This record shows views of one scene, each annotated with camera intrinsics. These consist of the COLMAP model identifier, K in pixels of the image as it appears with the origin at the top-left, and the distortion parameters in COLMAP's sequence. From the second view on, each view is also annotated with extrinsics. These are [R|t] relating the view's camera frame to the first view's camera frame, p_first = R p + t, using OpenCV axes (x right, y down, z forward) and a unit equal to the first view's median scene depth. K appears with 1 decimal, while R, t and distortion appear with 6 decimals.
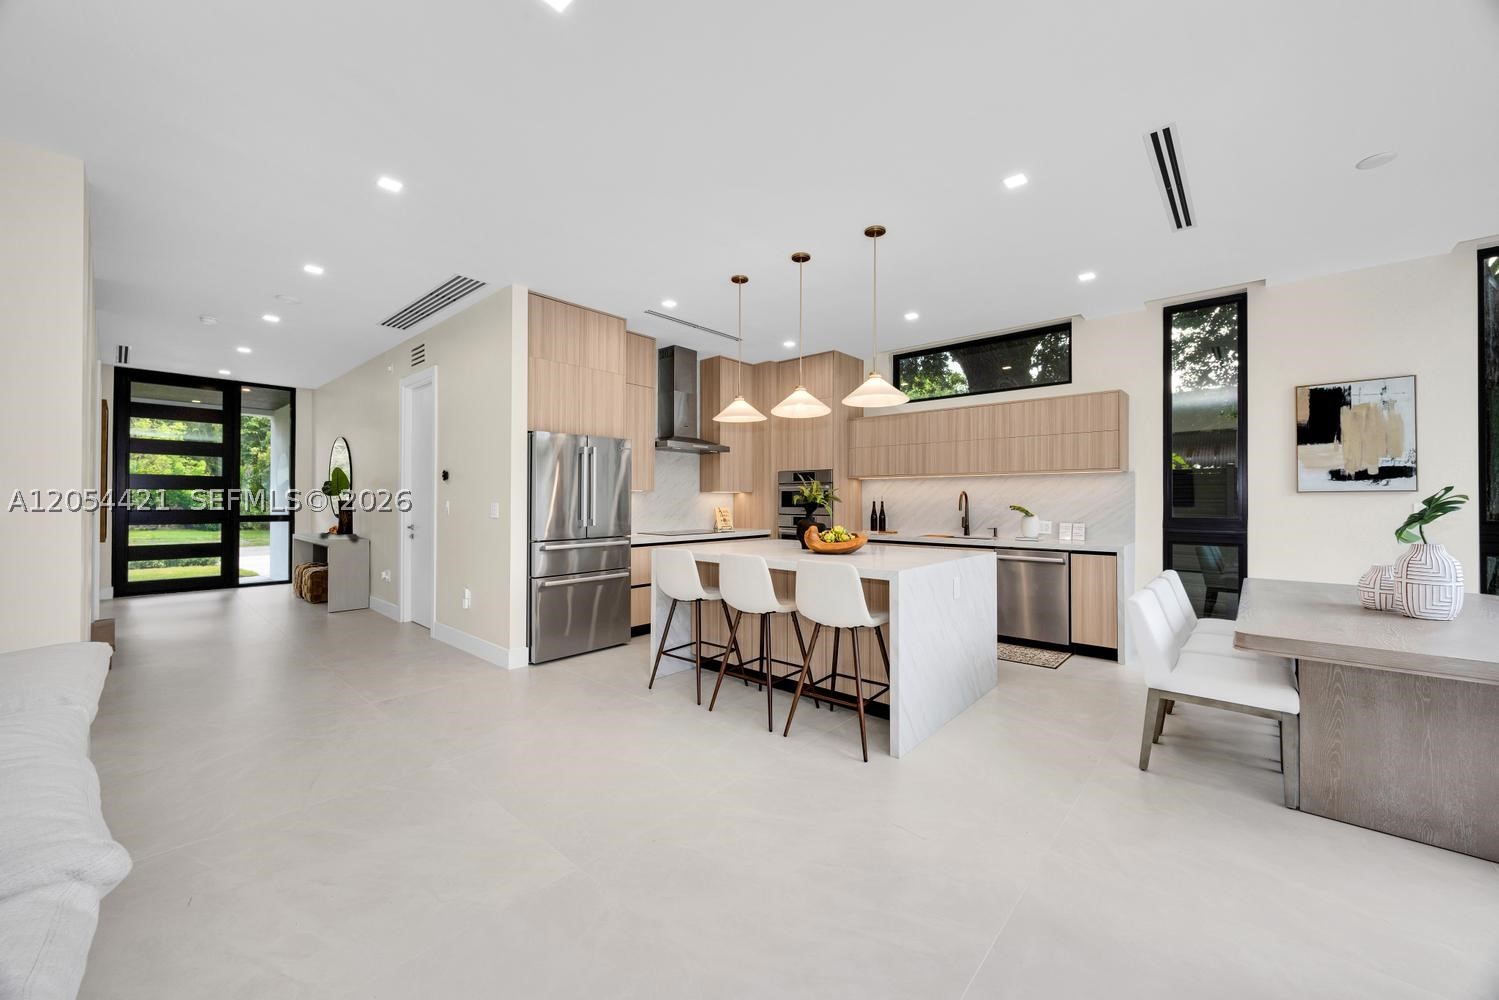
lens RADIAL K [[570.3, 0, 752.7], [0, 570.3, 499.8], [0, 0, 1]] dist [-0.000965, -0.000019]
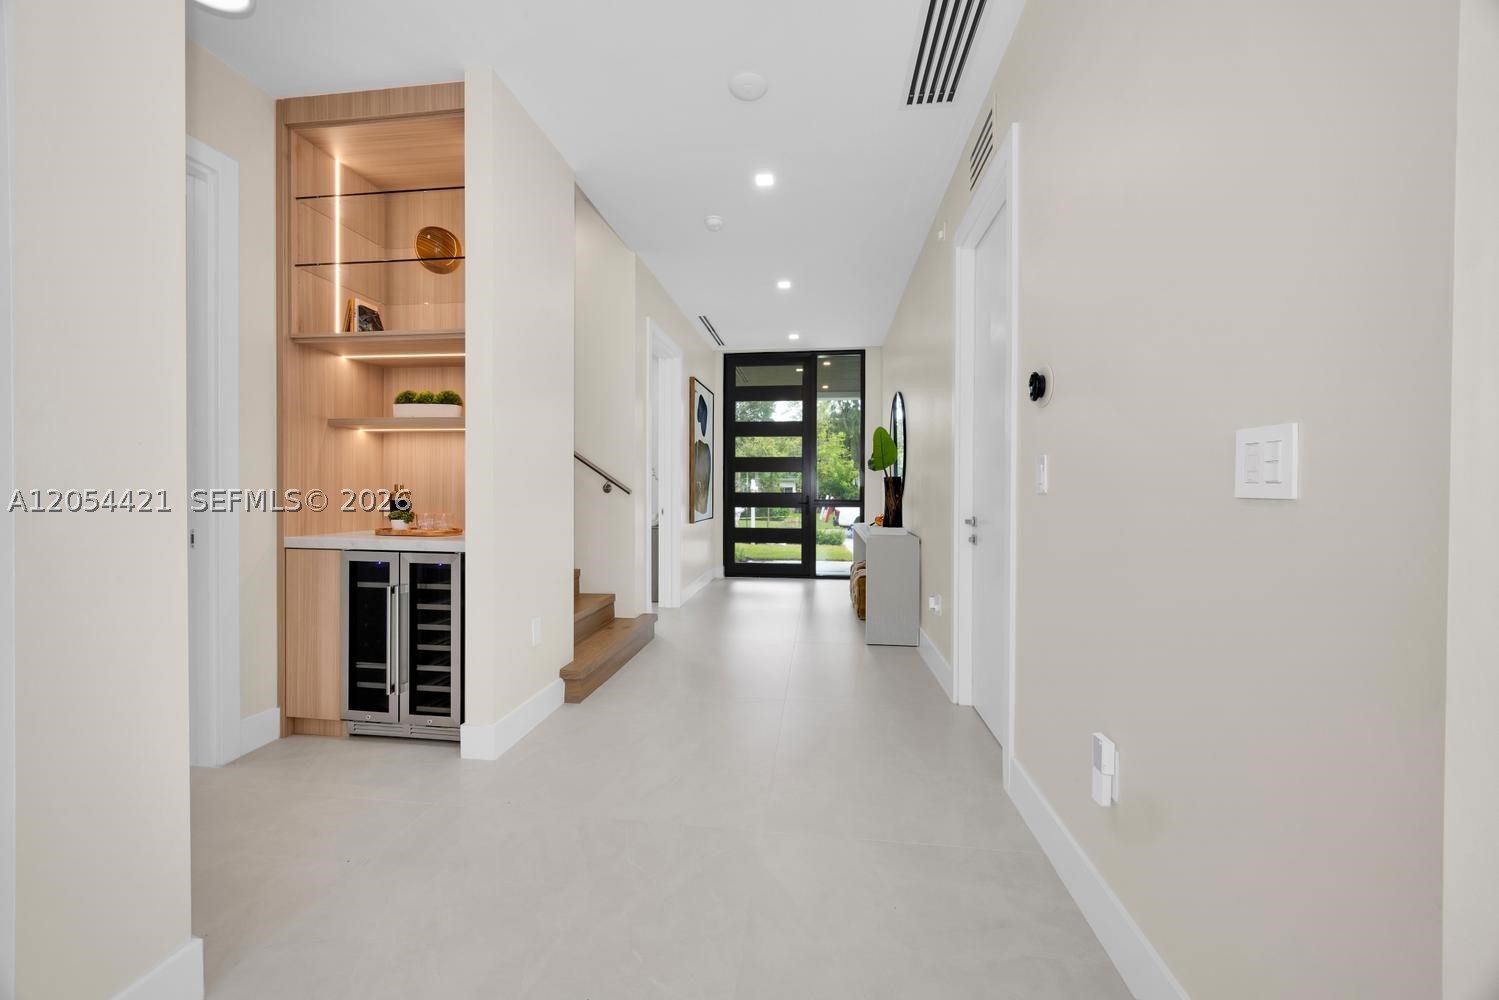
lens RADIAL K [[570.3, 0, 748.5], [0, 570.3, 496.0], [0, 0, 1]] dist [-0.000965, -0.000019]
pose [[0.566753, 0.004995, -0.823873, -0.231211], [0.003379, 0.999959, 0.008387, 0.016080], [0.823881, -0.007538, 0.566713, 0.431237]]
